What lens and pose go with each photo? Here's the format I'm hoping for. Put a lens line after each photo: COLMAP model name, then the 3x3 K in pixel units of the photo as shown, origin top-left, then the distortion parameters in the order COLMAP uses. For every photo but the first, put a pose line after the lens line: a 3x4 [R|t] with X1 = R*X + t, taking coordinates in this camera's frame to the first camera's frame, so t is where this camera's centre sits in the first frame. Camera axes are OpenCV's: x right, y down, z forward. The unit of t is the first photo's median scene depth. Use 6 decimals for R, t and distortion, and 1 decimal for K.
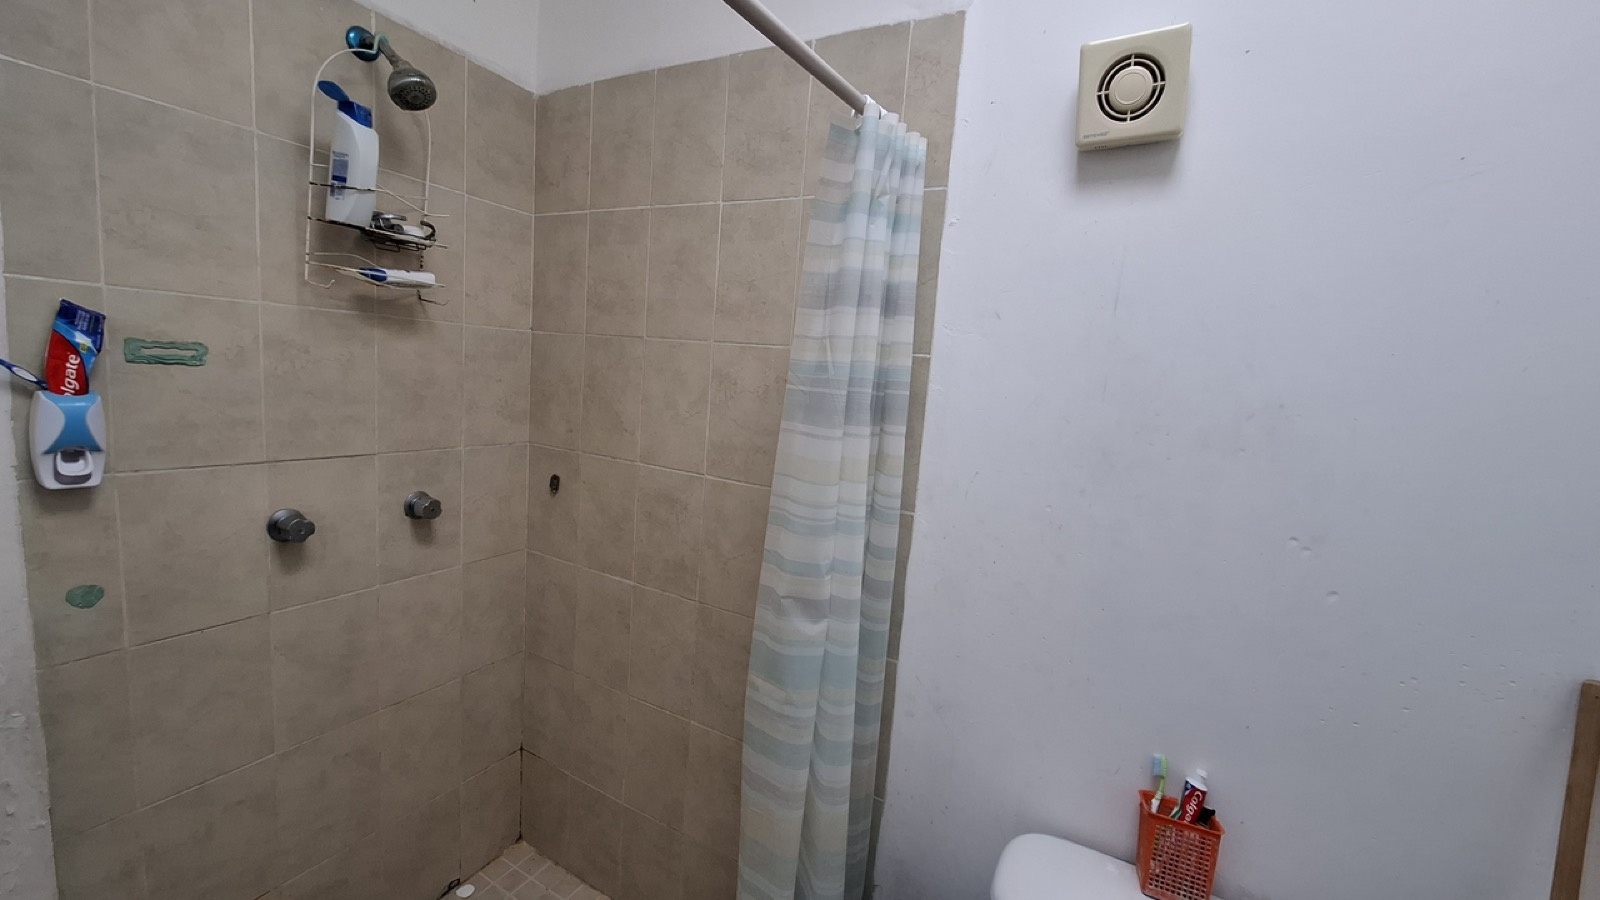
lens RADIAL K [[632.6, 0, 800.8], [0, 632.6, 452.0], [0, 0, 1]] dist [-0.003232, 0.000145]
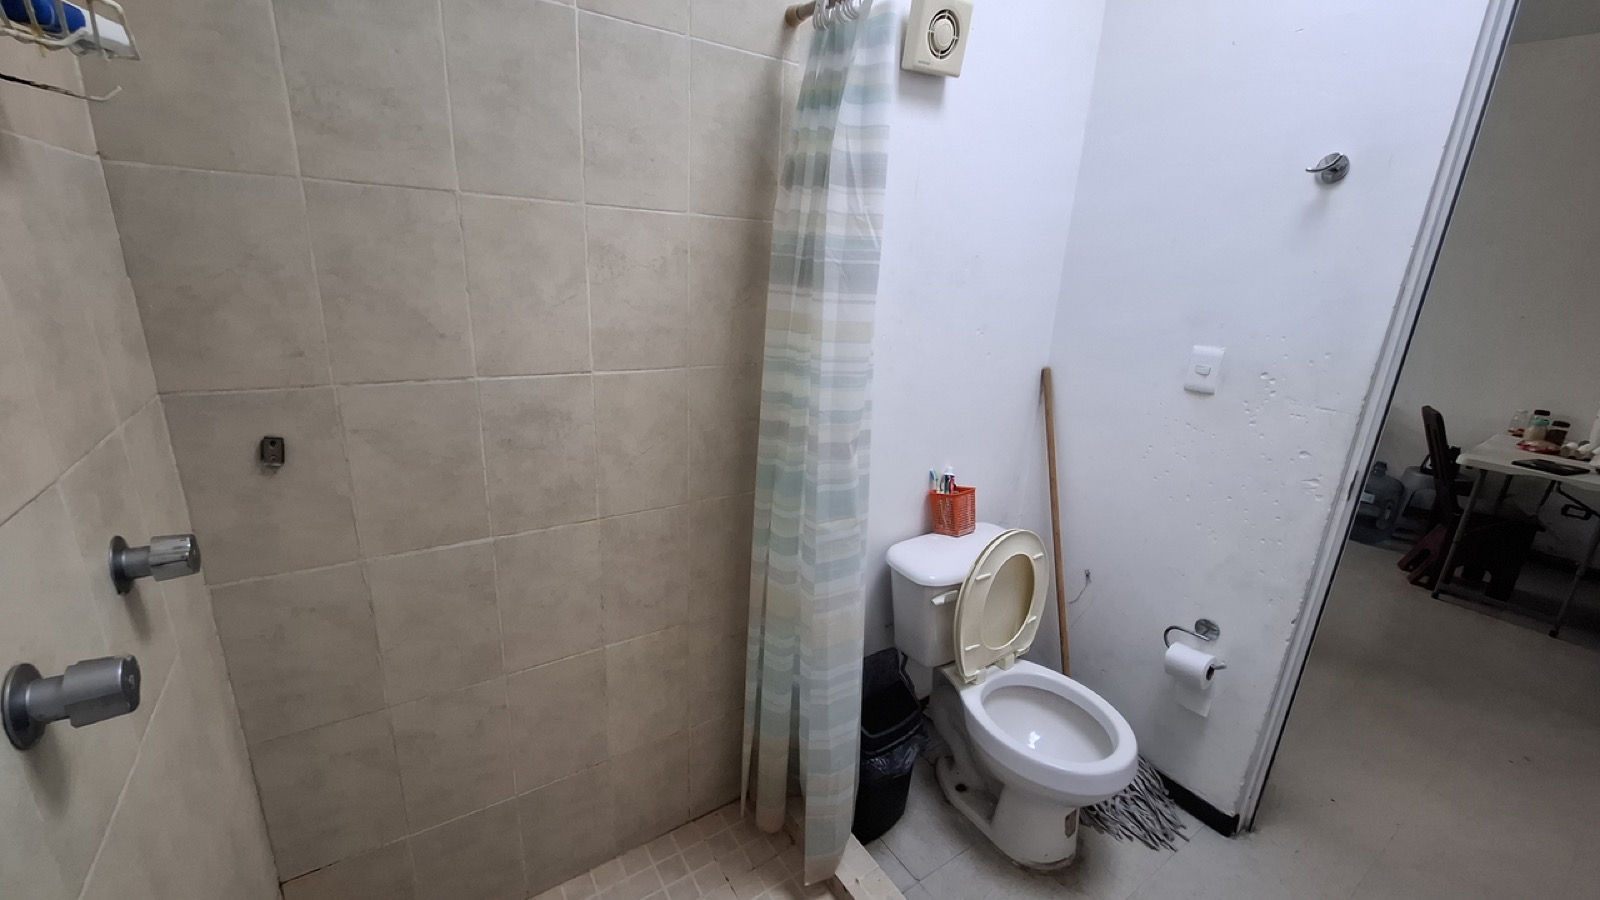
lens RADIAL K [[632.6, 0, 800.8], [0, 632.6, 452.0], [0, 0, 1]] dist [-0.003232, 0.000145]
pose [[0.467511, -0.307625, 0.828734, -0.820995], [0.101915, 0.950001, 0.295146, -0.090088], [-0.878093, -0.053524, 0.475488, 0.391497]]
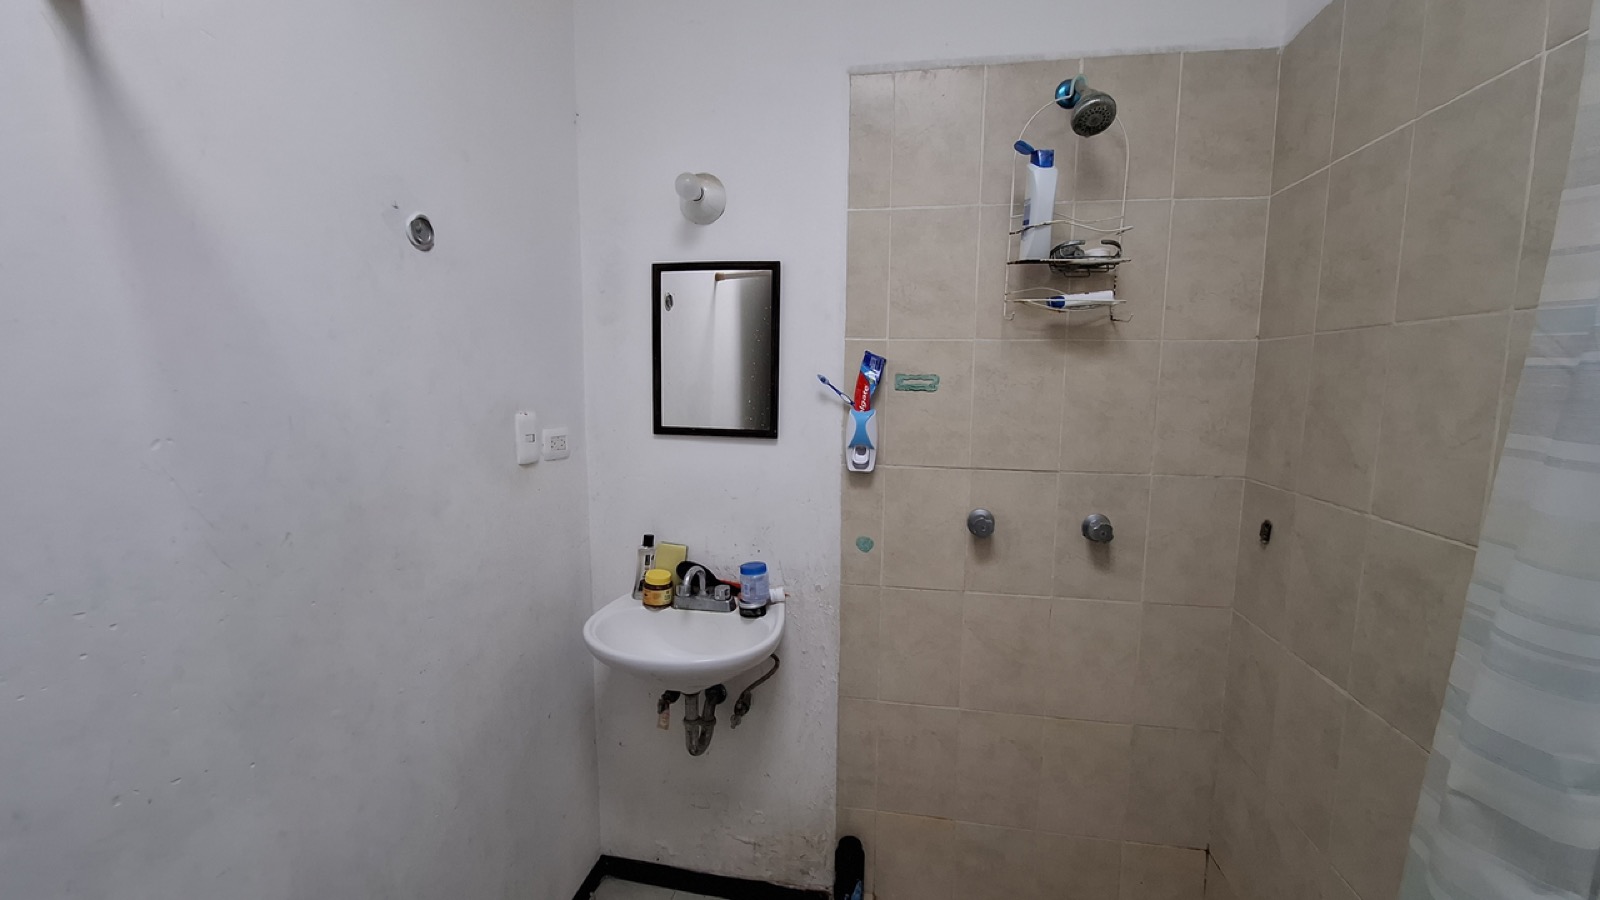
lens RADIAL K [[632.6, 0, 800.8], [0, 632.6, 452.0], [0, 0, 1]] dist [-0.003232, 0.000145]
pose [[0.318865, 0.034913, -0.947157, 0.202973], [-0.109750, 0.993959, -0.000309, 0.019628], [0.941425, 0.104049, 0.320771, 0.264244]]
